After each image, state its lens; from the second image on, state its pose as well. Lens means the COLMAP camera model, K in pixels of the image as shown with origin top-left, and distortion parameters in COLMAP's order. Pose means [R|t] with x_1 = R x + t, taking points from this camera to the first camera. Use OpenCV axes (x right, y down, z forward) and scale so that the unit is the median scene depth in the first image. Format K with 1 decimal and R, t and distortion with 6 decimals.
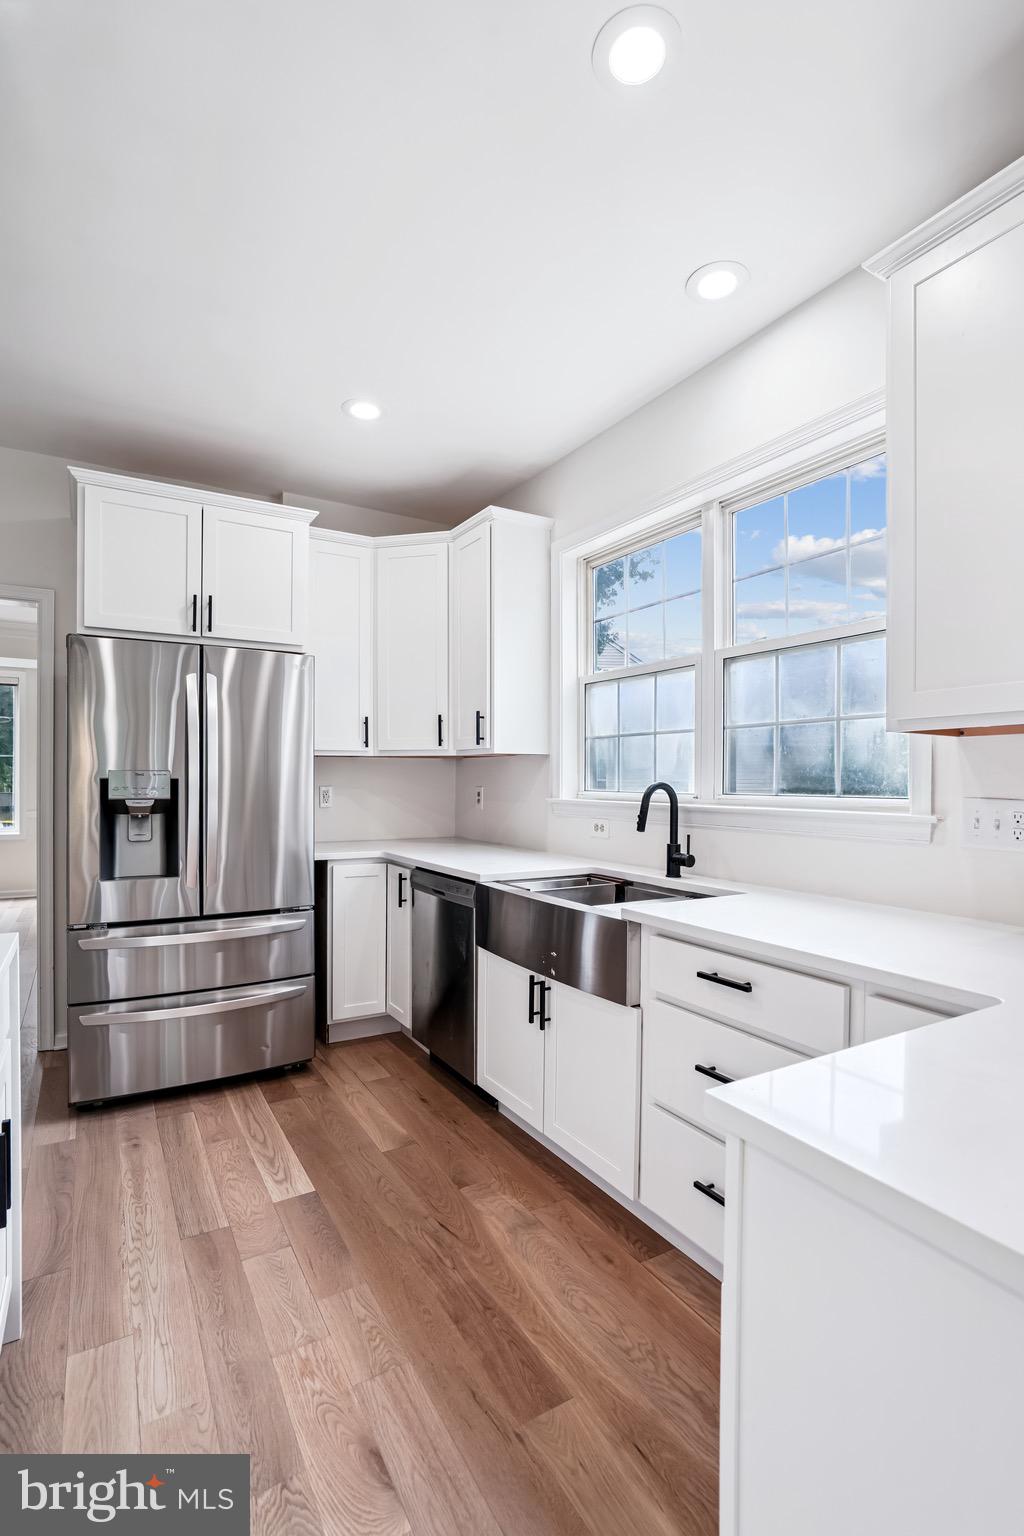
lens RADIAL K [[711.9, 0, 509.3], [0, 711.9, 787.6], [0, 0, 1]] dist [-0.037802, 0.020238]
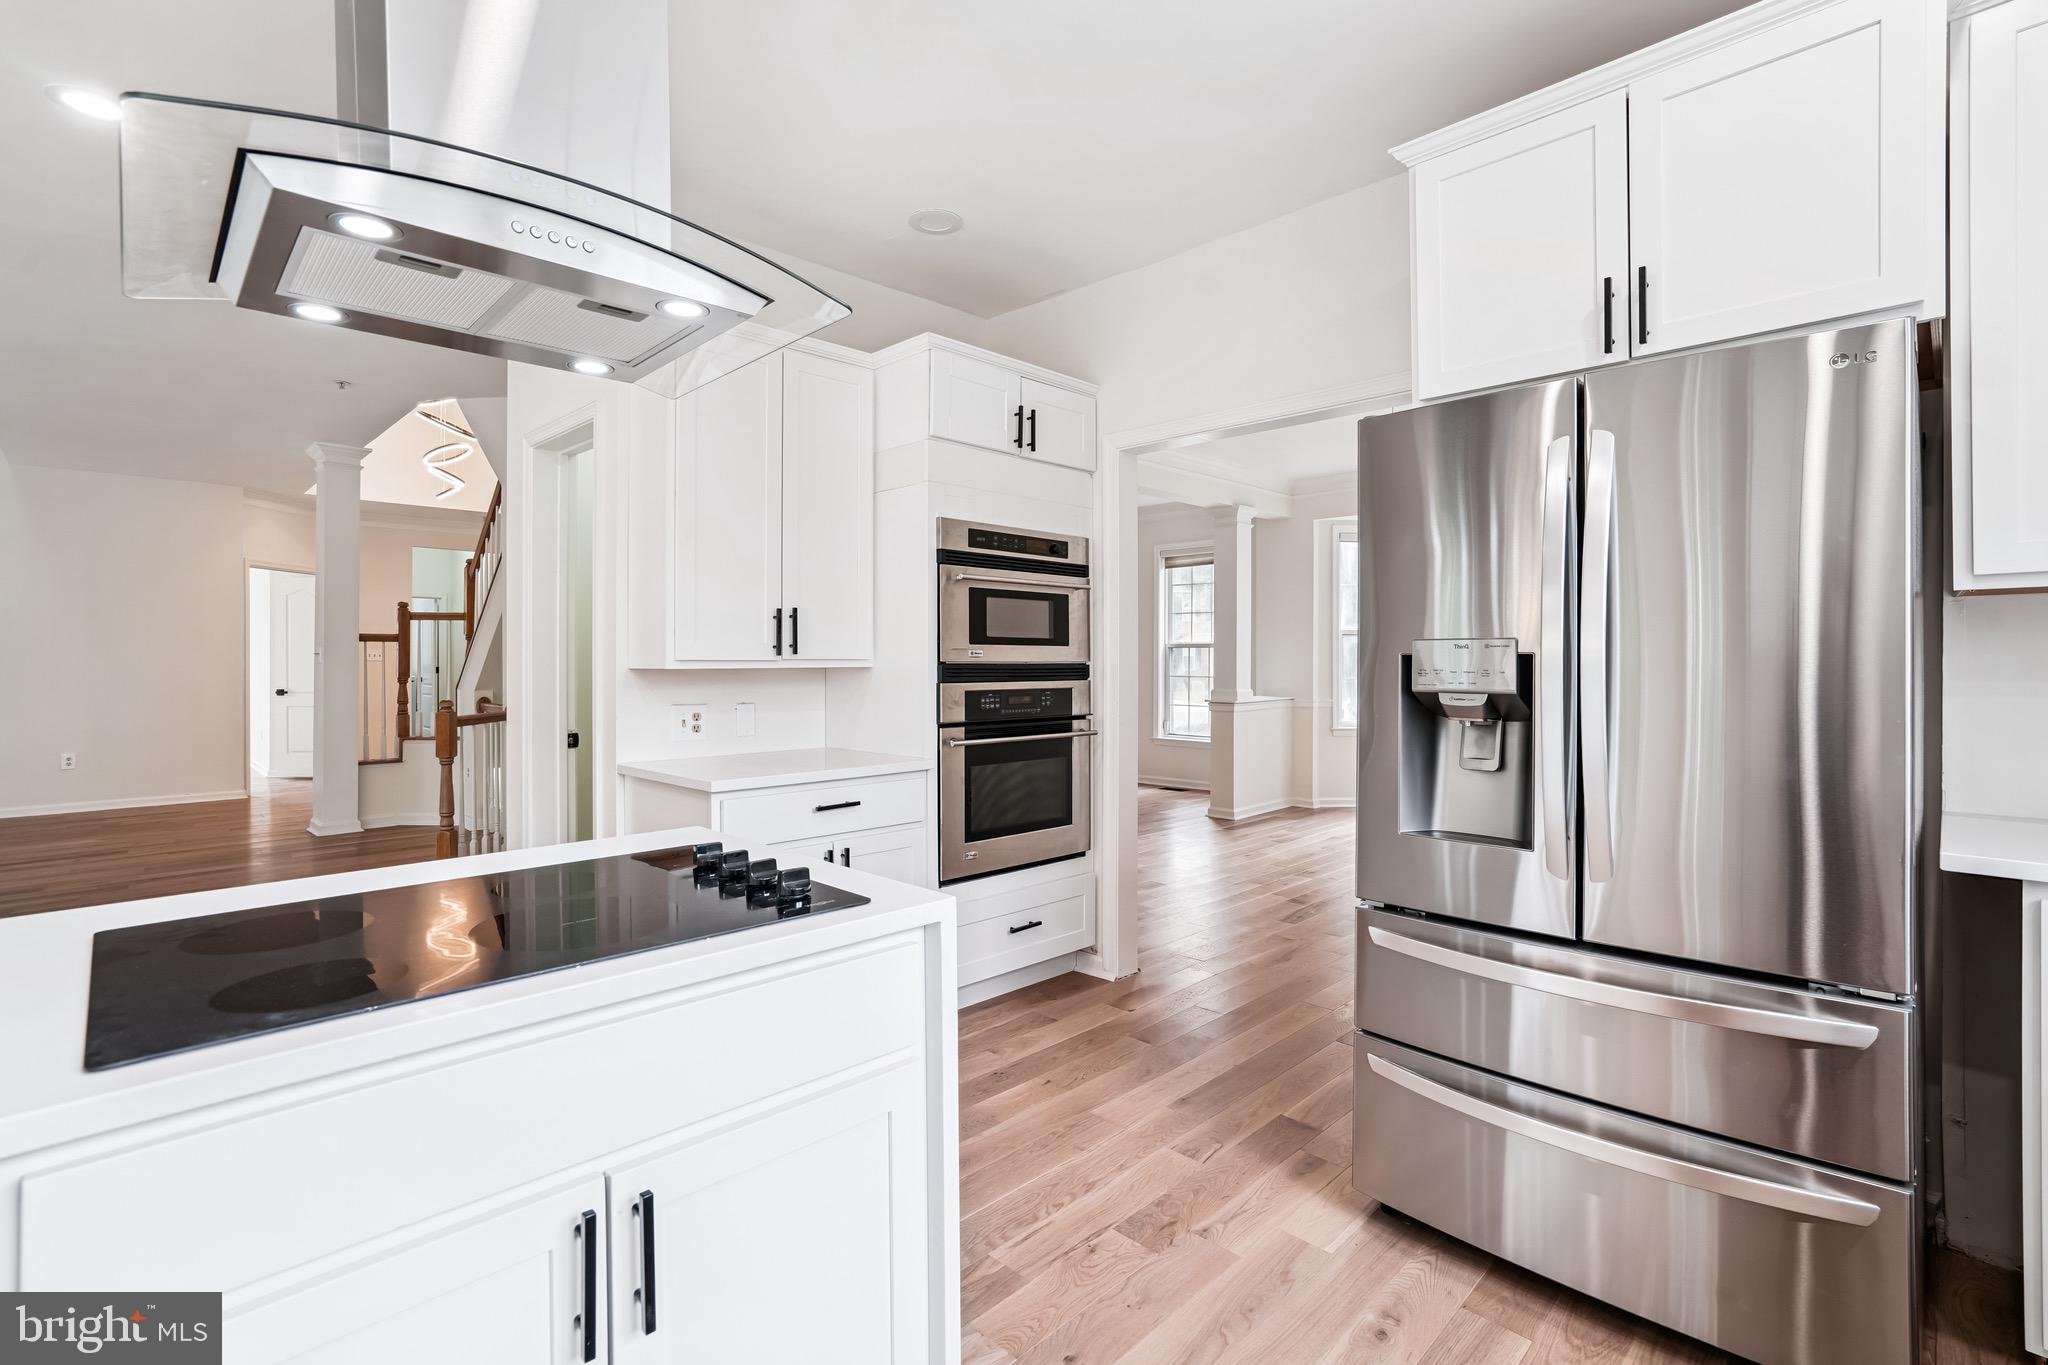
lens RADIAL K [[949.2, 0, 1035.7], [0, 949.2, 666.7], [0, 0, 1]] dist [-0.037802, 0.020238]
pose [[0.244095, -0.005561, -0.969735, 0.095943], [-0.010301, 0.999912, -0.008327, 0.006039], [0.969697, 0.012021, 0.244017, 0.531127]]
